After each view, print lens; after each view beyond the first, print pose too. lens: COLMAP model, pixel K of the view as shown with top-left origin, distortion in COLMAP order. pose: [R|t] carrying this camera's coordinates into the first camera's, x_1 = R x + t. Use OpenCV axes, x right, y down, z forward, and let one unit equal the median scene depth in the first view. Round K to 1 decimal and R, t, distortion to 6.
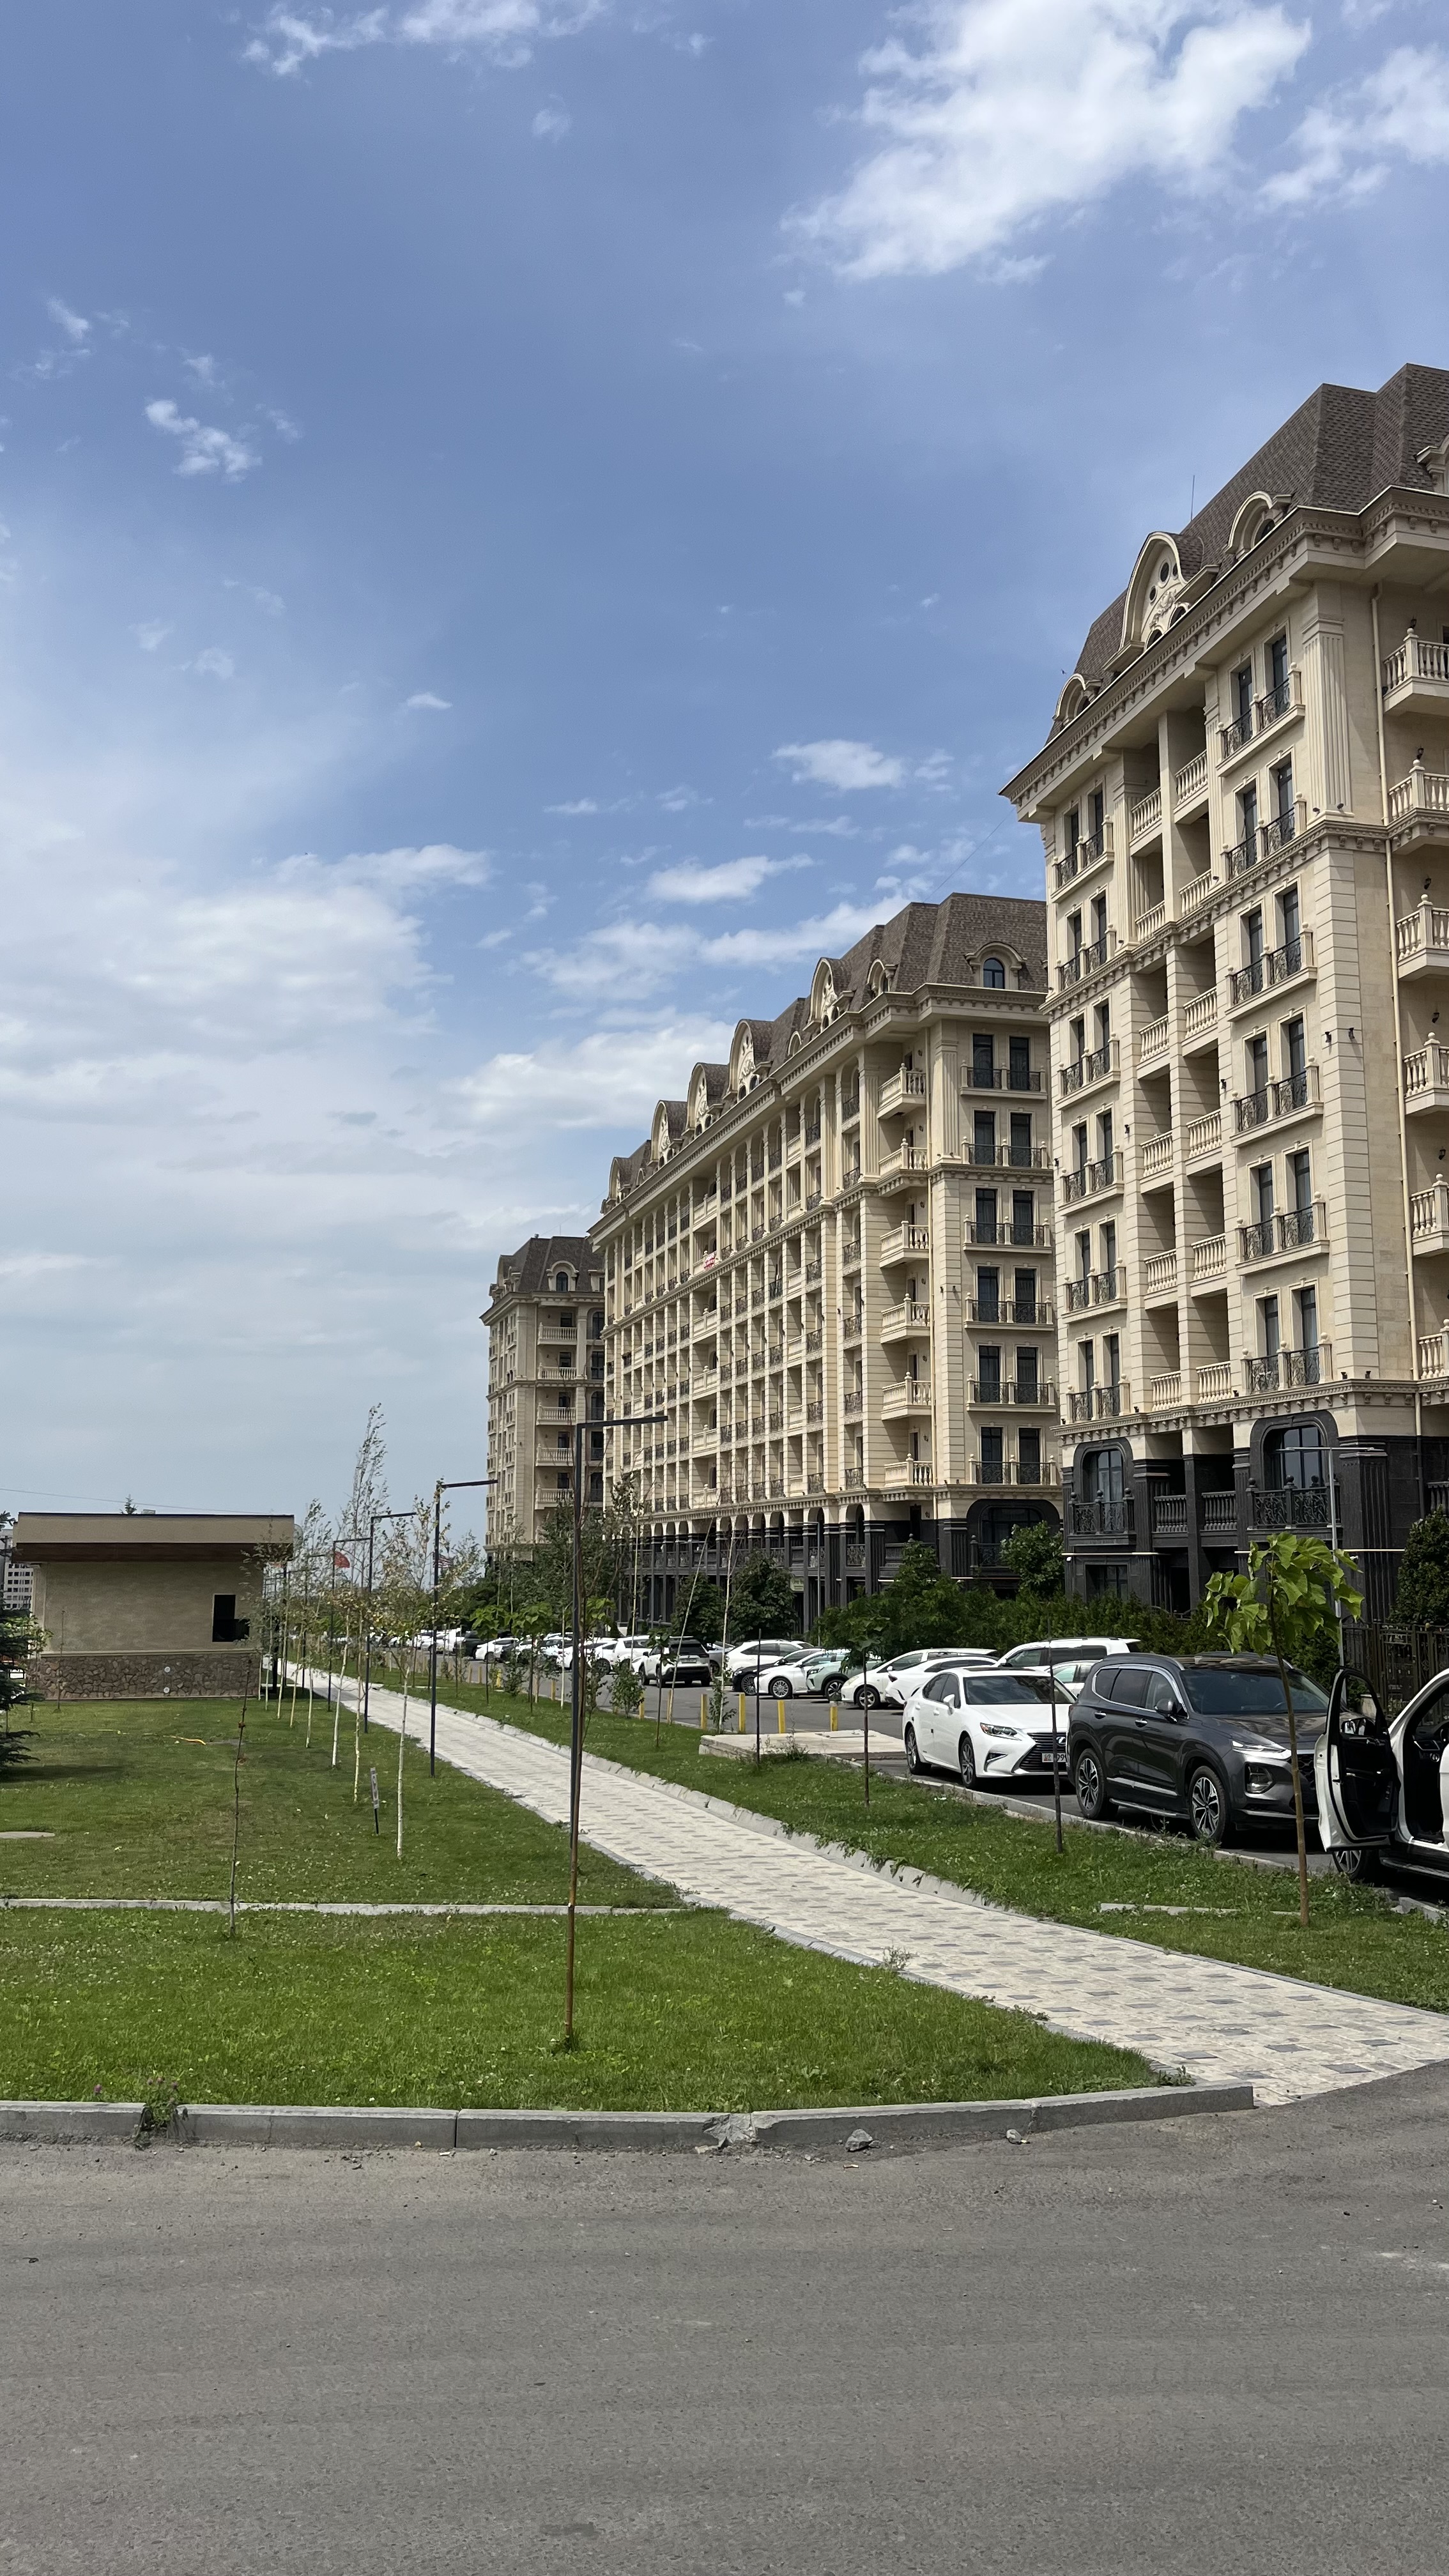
lens RADIAL K [[1901.2, 0, 724.5], [0, 1901.2, 1288.0], [0, 0, 1]] dist [0.003470, 0.002982]
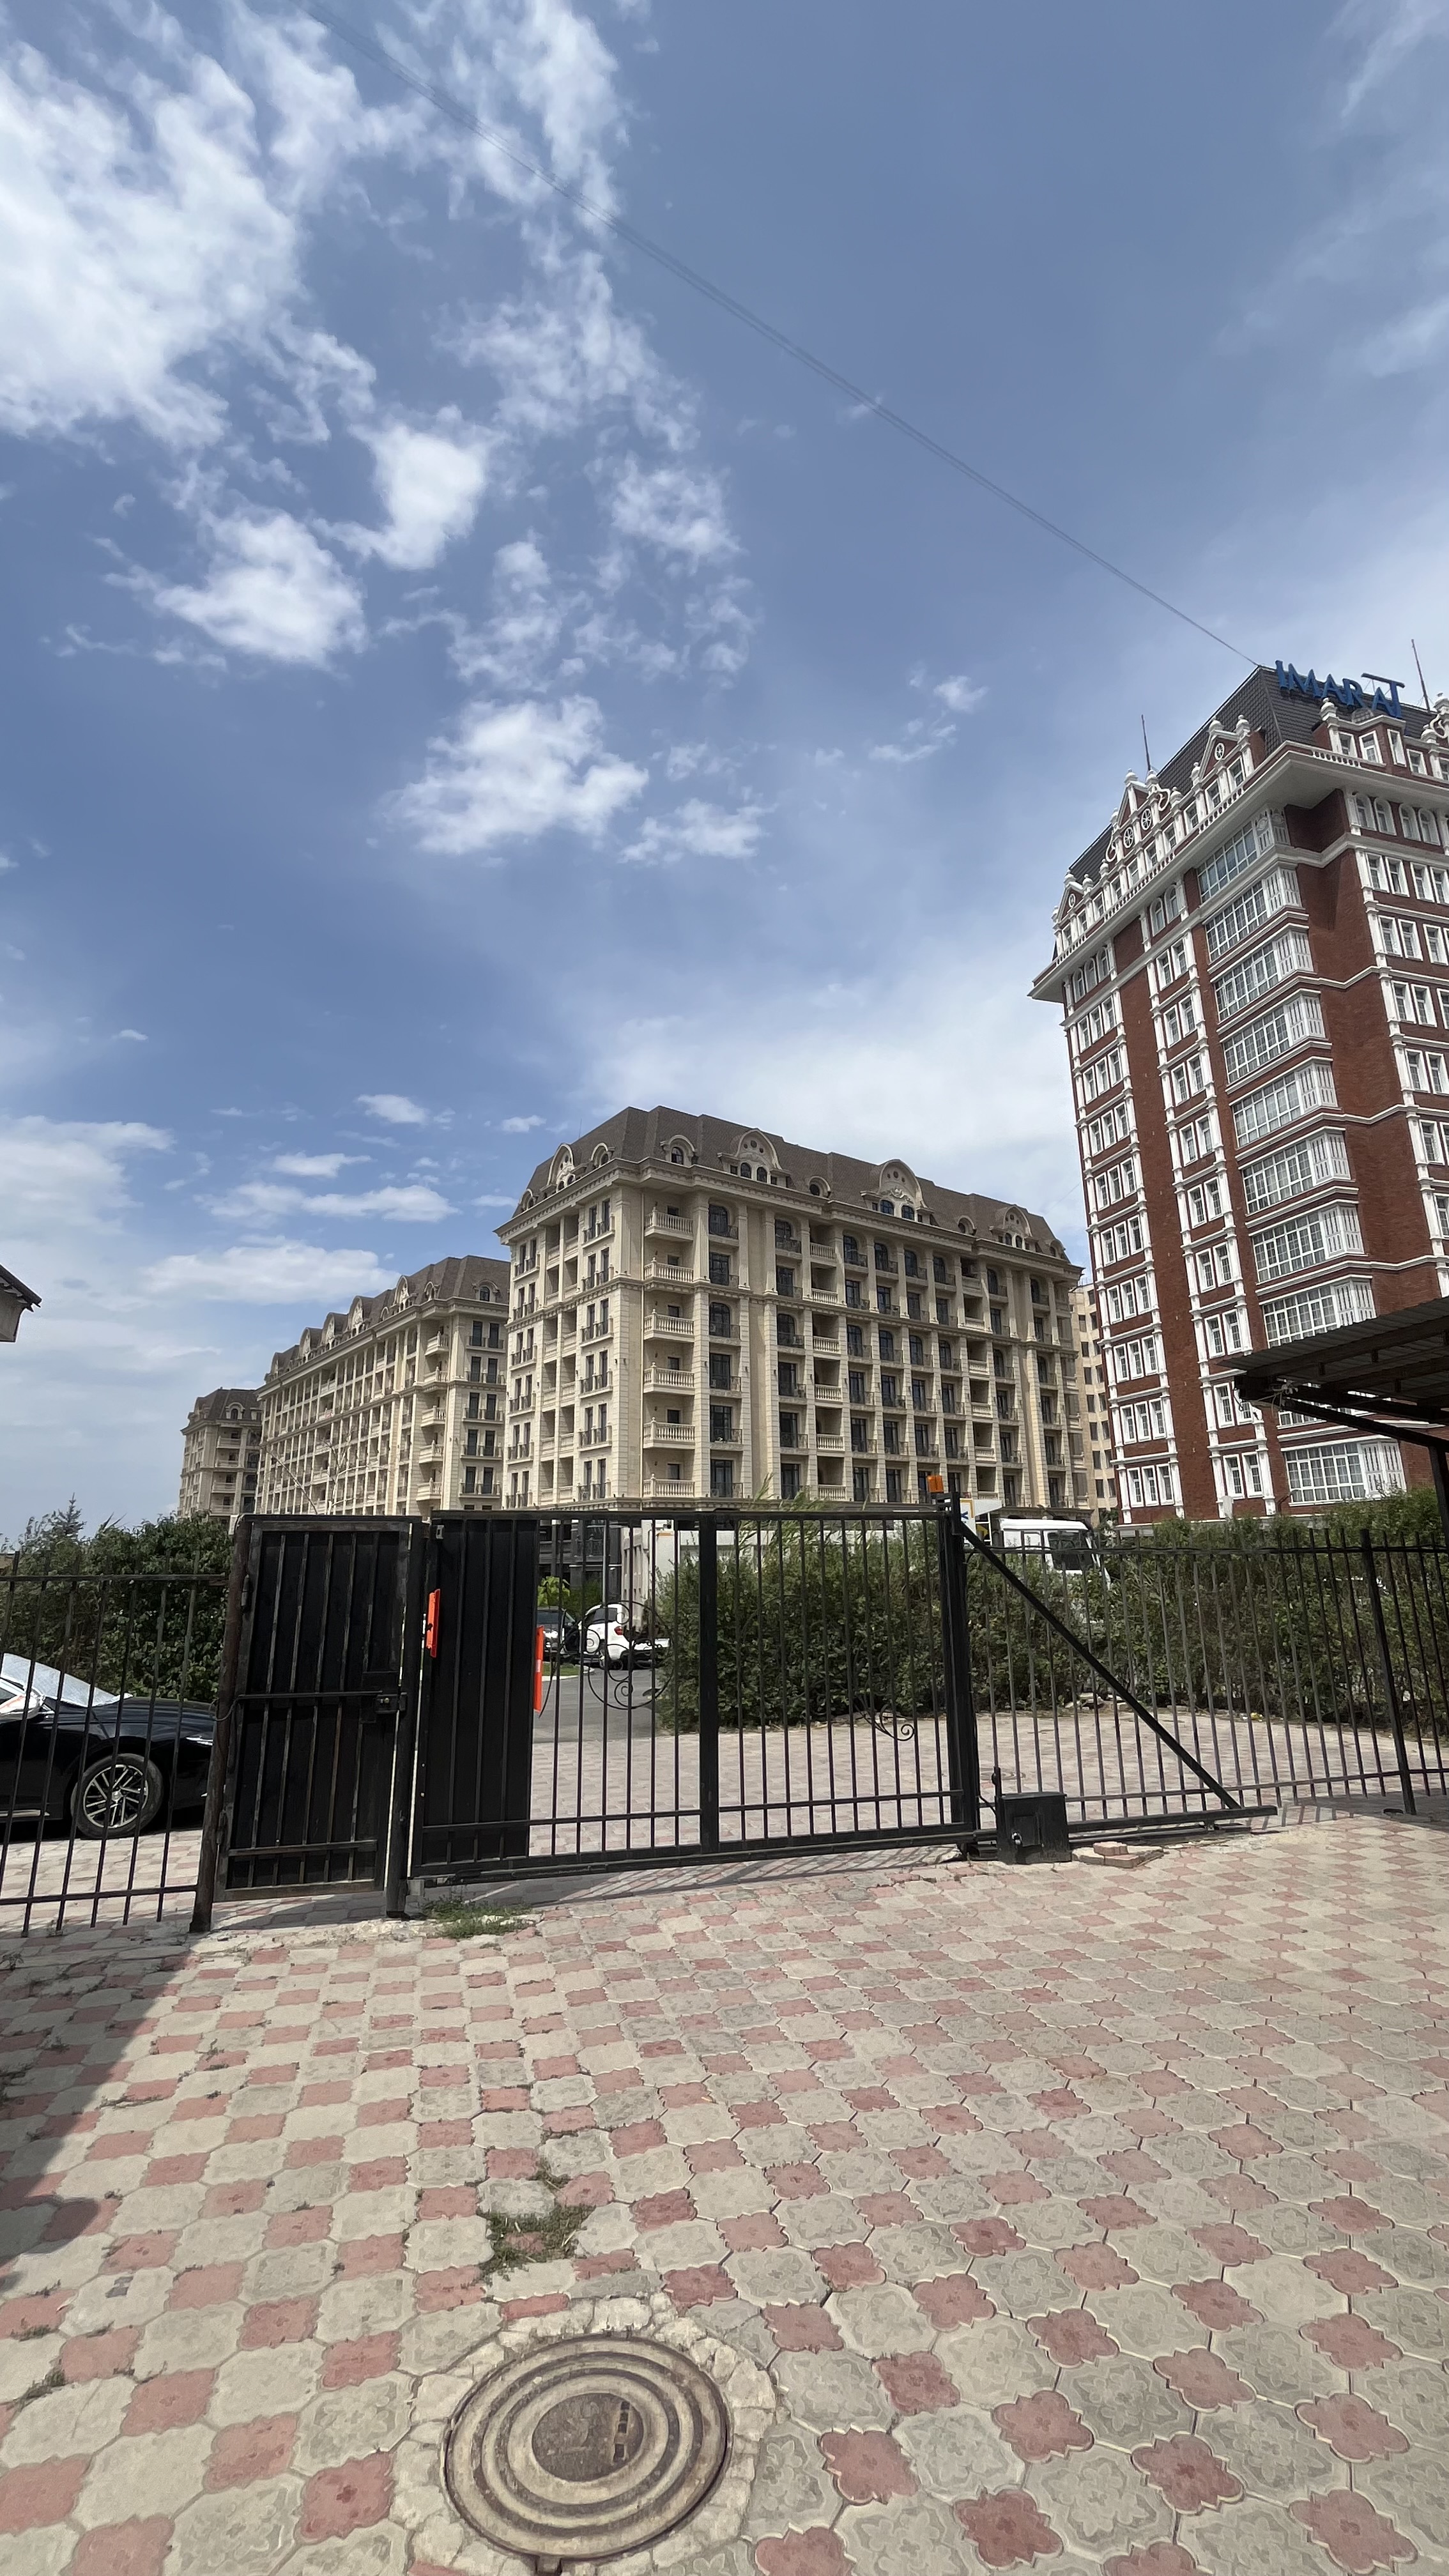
lens RADIAL K [[1044.5, 0, 719.6], [0, 1044.5, 1284.5], [0, 0, 1]] dist [-0.004151, 0.000141]
pose [[0.929943, 0.083159, 0.358177, -0.044222], [-0.040538, 0.991339, -0.124911, -0.042397], [-0.365462, 0.101640, 0.925260, -0.244388]]
